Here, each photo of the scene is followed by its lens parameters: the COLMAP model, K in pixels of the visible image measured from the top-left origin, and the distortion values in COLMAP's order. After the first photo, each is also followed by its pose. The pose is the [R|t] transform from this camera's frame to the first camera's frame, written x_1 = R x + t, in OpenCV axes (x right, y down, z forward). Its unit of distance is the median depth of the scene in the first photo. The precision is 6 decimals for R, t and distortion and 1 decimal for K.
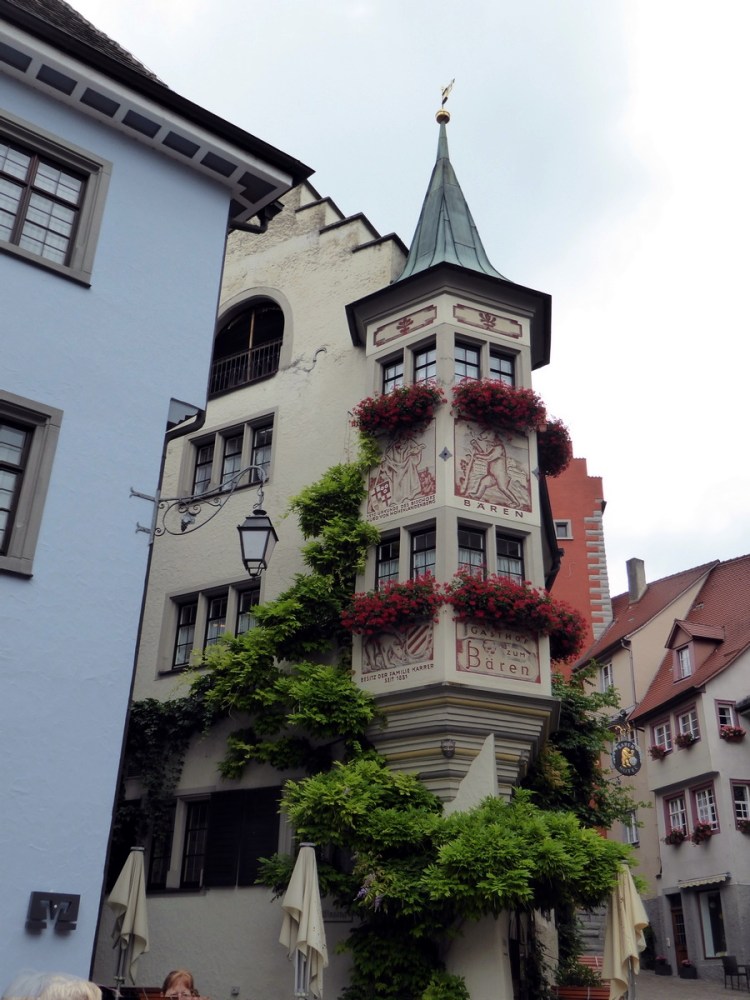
lens RADIAL K [[970.2, 0, 375.0], [0, 970.2, 500.0], [0, 0, 1]] dist [0.047906, -0.017864]
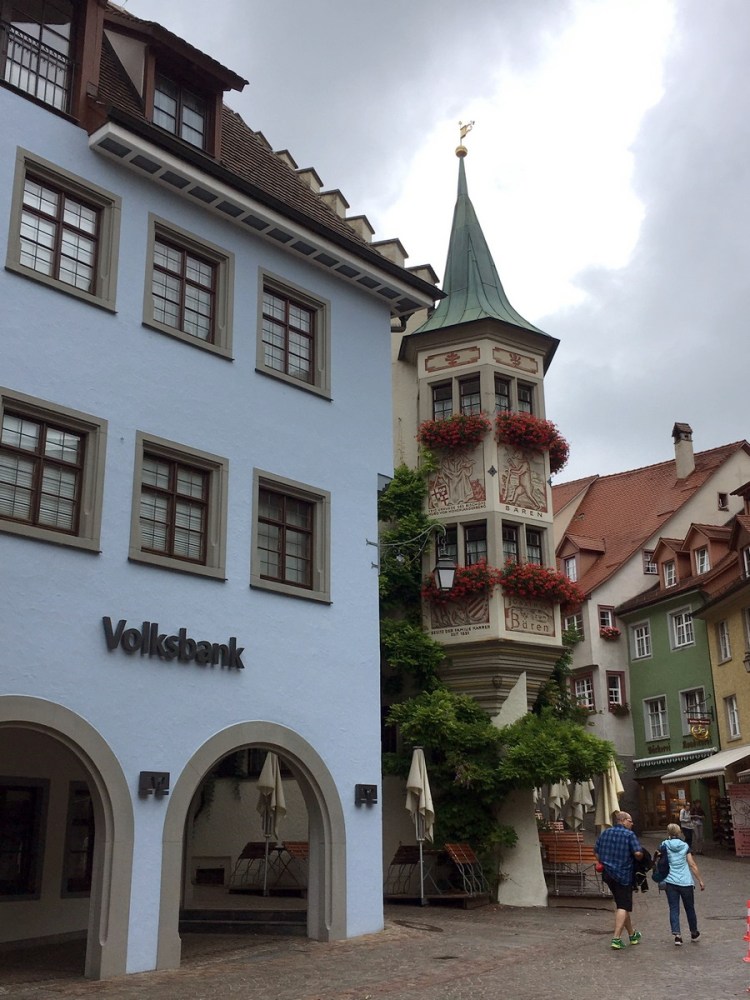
lens RADIAL K [[1099.3, 0, 375.0], [0, 1099.3, 500.0], [0, 0, 1]] dist [0.092301, 0.015866]
pose [[0.980639, 0.022447, 0.194533, -0.392194], [-0.051744, 0.987803, 0.146860, -0.226439], [-0.188863, -0.154083, 0.969840, -0.487465]]
